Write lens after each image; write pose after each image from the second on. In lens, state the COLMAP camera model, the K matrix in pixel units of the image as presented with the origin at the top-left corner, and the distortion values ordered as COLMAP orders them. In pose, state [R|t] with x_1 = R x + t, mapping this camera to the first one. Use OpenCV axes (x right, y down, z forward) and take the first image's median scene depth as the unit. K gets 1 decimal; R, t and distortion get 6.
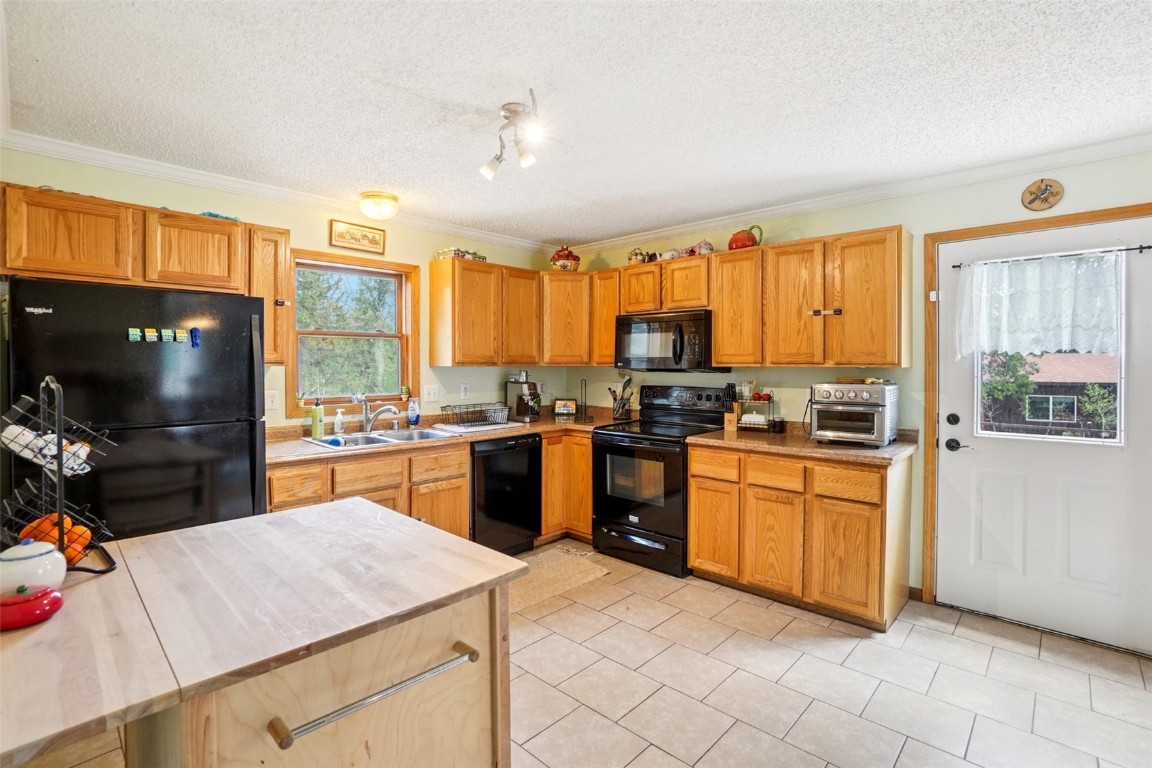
lens RADIAL K [[533.4, 0, 566.4], [0, 533.4, 368.2], [0, 0, 1]] dist [-0.060069, 0.023696]
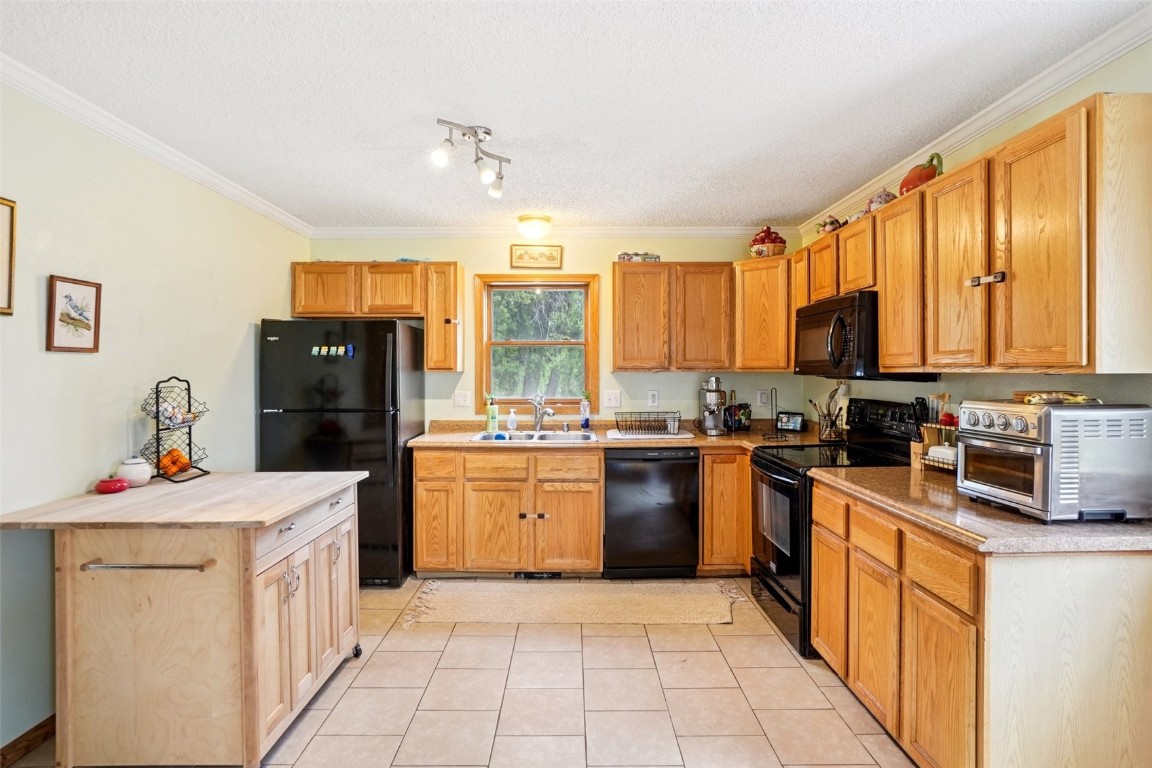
lens RADIAL K [[579.9, 0, 574.7], [0, 579.9, 375.3], [0, 0, 1]] dist [-0.041685, 0.018950]
pose [[0.704819, 0.004102, -0.709376, 0.578008], [-0.003797, 0.999991, 0.002010, 0.000989], [0.709377, 0.001276, 0.704828, 0.210972]]
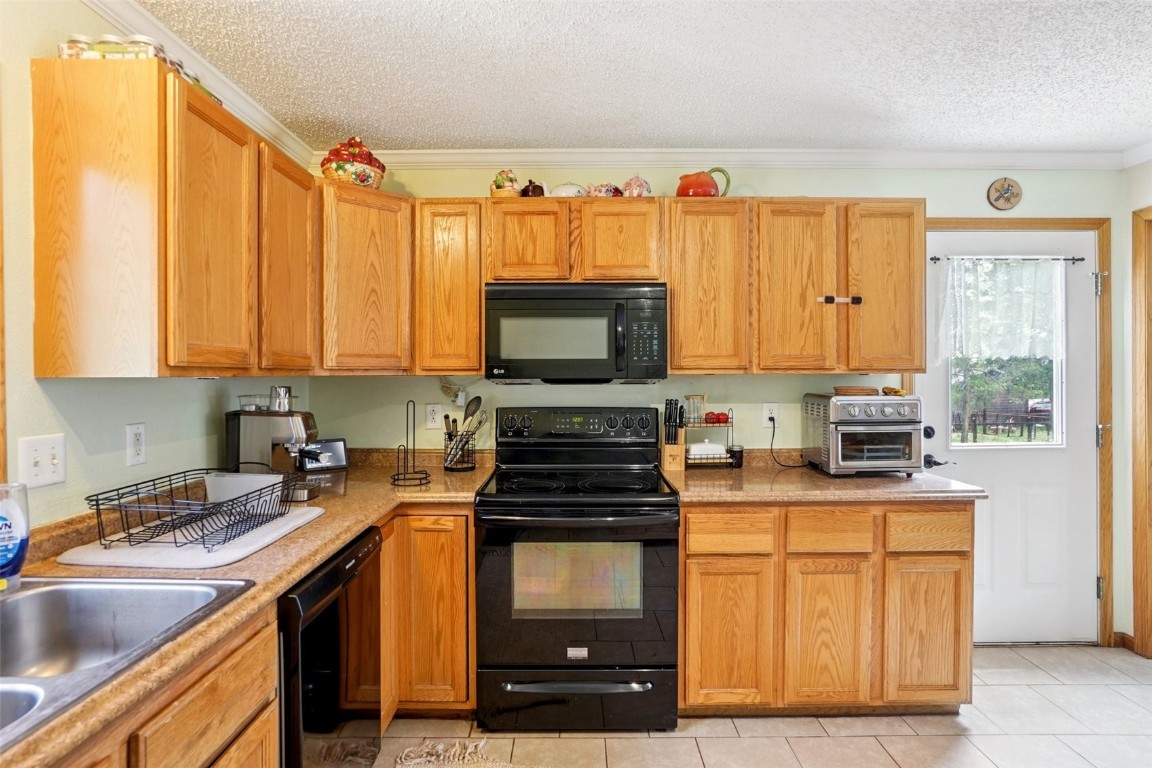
lens RADIAL K [[579.9, 0, 574.7], [0, 579.9, 375.3], [0, 0, 1]] dist [-0.041685, 0.018950]
pose [[0.719855, -0.006449, 0.694095, -0.316452], [0.009169, 0.999958, -0.000218, -0.002954], [-0.694064, 0.006521, 0.719884, 0.630713]]
